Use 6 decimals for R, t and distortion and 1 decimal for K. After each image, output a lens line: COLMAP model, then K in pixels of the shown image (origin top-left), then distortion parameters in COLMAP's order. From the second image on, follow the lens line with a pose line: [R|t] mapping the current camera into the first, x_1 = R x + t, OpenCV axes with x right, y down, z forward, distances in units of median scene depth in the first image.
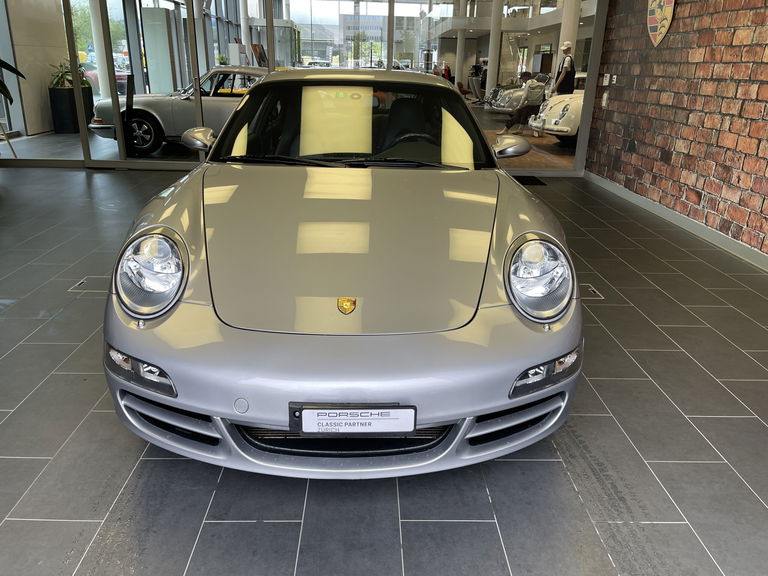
lens RADIAL K [[581.6, 0, 381.4], [0, 581.6, 286.7], [0, 0, 1]] dist [0.075034, -0.111068]
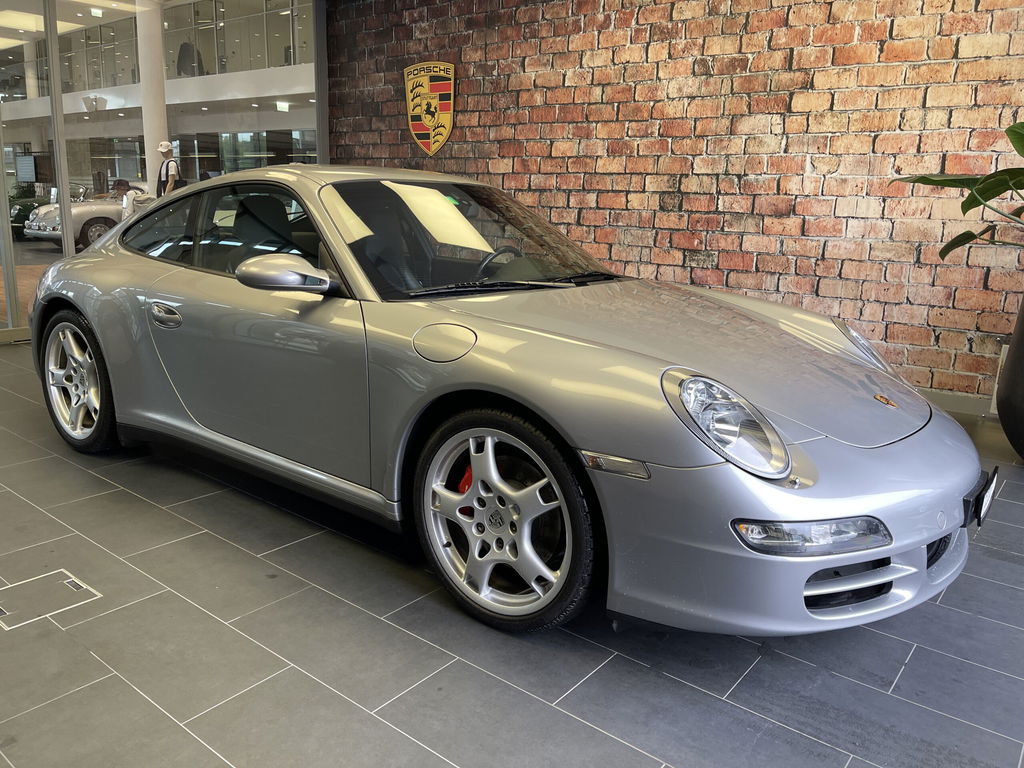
lens RADIAL K [[775.4, 0, 516.5], [0, 775.4, 370.7], [0, 0, 1]] dist [0.075034, -0.111068]
pose [[0.634366, -0.156996, 0.756923, -0.758122], [0.249556, 0.968325, -0.008306, -0.078254], [-0.731643, 0.194163, 0.653452, 0.330904]]
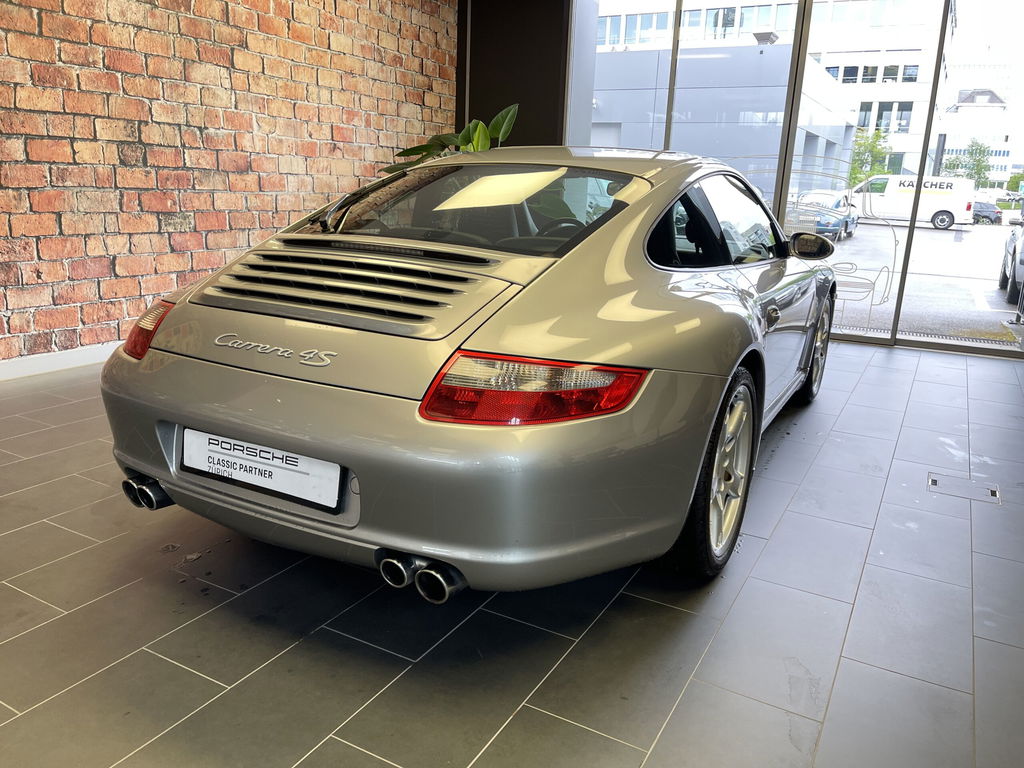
lens RADIAL K [[775.4, 0, 519.6], [0, 775.4, 387.2], [0, 0, 1]] dist [0.075034, -0.111068]
pose [[-0.868170, -0.184788, 0.460581, -0.492866], [0.112943, 0.830165, 0.545958, -0.729508], [-0.483245, 0.526003, -0.699853, 2.047999]]
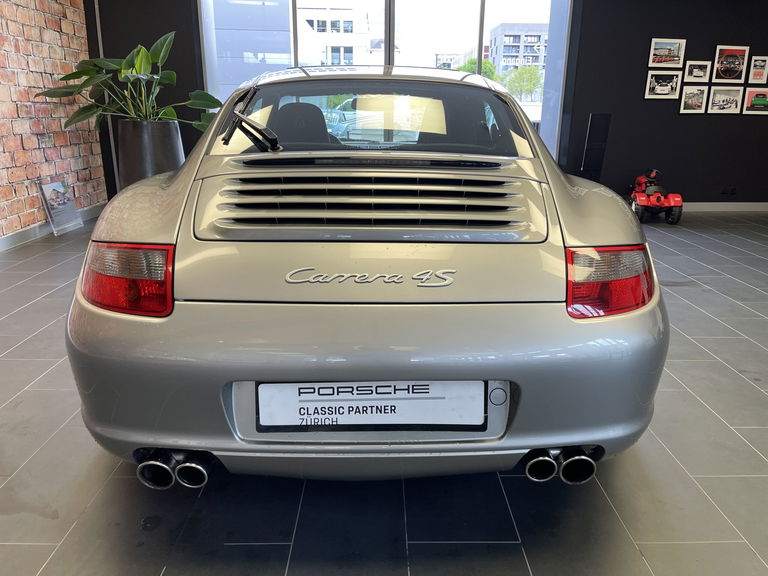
lens RADIAL K [[581.6, 0, 396.6], [0, 581.6, 289.2], [0, 0, 1]] dist [0.075034, -0.111068]
pose [[-0.999125, -0.035994, -0.021296, -0.071879], [-0.041559, 0.797454, 0.601946, -0.691341], [-0.004684, 0.602305, -0.798252, 2.039683]]
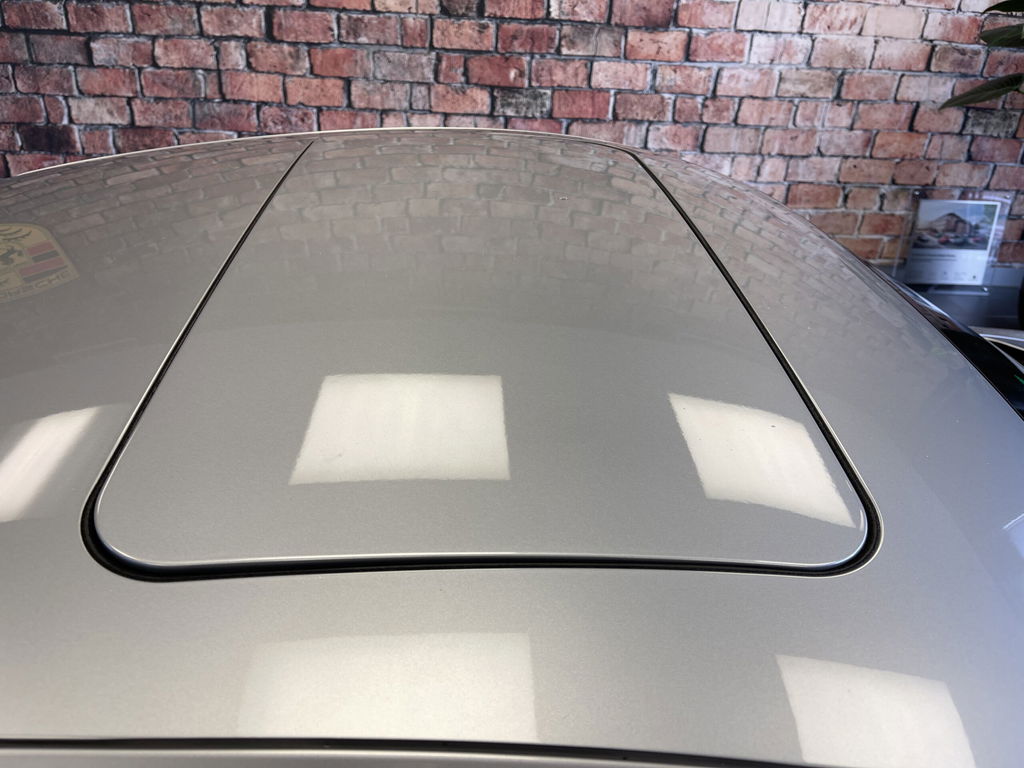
lens RADIAL K [[775.4, 0, 496.6], [0, 775.4, 383.6], [0, 0, 1]] dist [0.075034, -0.111068]
pose [[-0.014702, -0.537761, 0.842969, -0.246680], [0.304765, 0.800535, 0.516006, -0.487738], [-0.952314, 0.264494, 0.152122, 1.093078]]
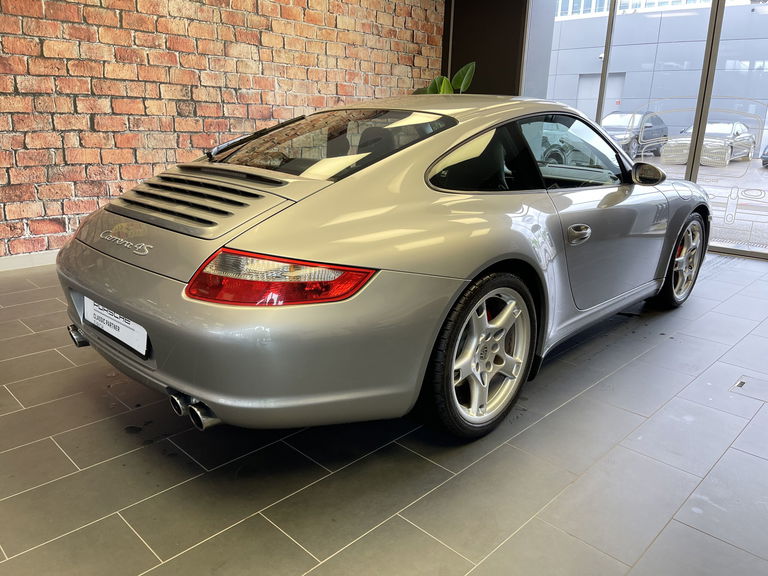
lens RADIAL K [[581.6, 0, 385.7], [0, 581.6, 291.0], [0, 0, 1]] dist [0.075034, -0.111068]
pose [[-0.706028, -0.241887, 0.665594, -0.686468], [0.206556, 0.828657, 0.520251, -0.682775], [-0.677392, 0.504794, -0.535092, 1.889914]]
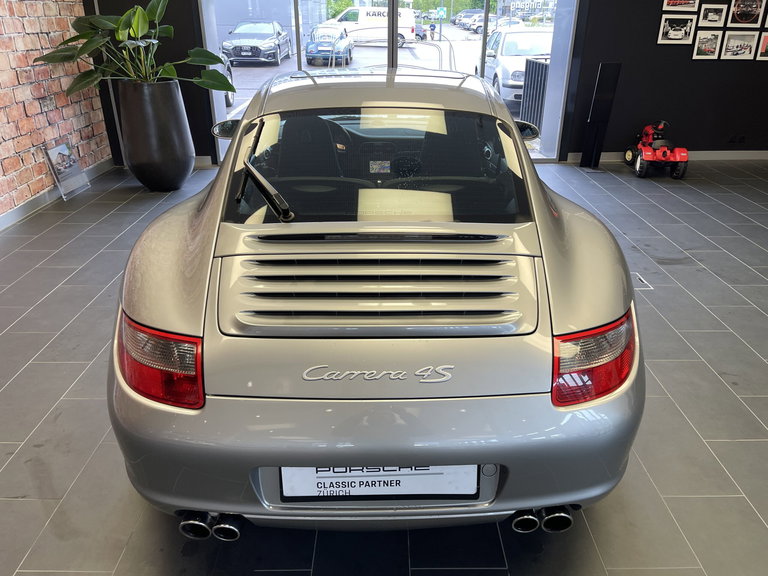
lens RADIAL K [[581.6, 0, 397.4], [0, 581.6, 287.9], [0, 0, 1]] dist [0.075034, -0.111068]
pose [[-0.999322, -0.030933, -0.019943, -0.066407], [-0.035942, 0.703614, 0.709672, -0.823185], [-0.007920, 0.709908, -0.704250, 1.986524]]
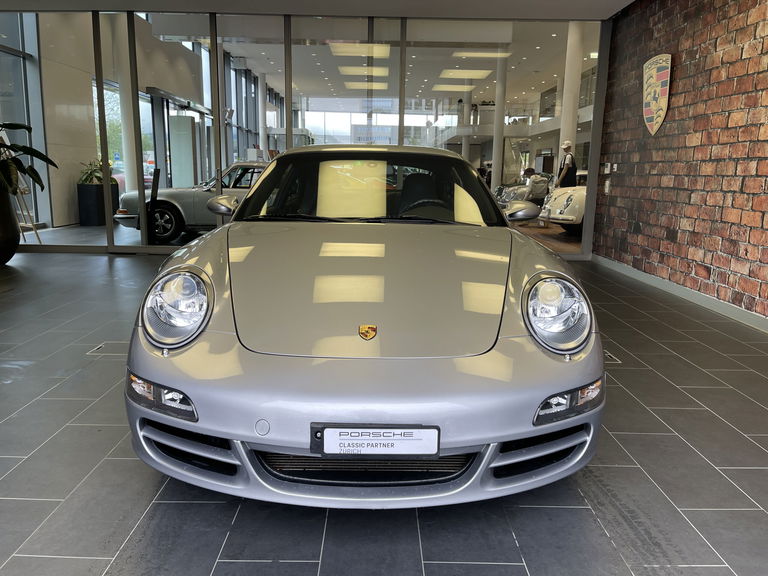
lens RADIAL K [[581.6, 0, 377.3], [0, 581.6, 285.5], [0, 0, 1]] dist [0.075034, -0.111068]
pose [[0.999772, -0.001816, -0.021264, -0.011721], [-0.001812, 0.985552, -0.169361, 0.068102], [0.021264, 0.169361, 0.985325, -0.006885]]
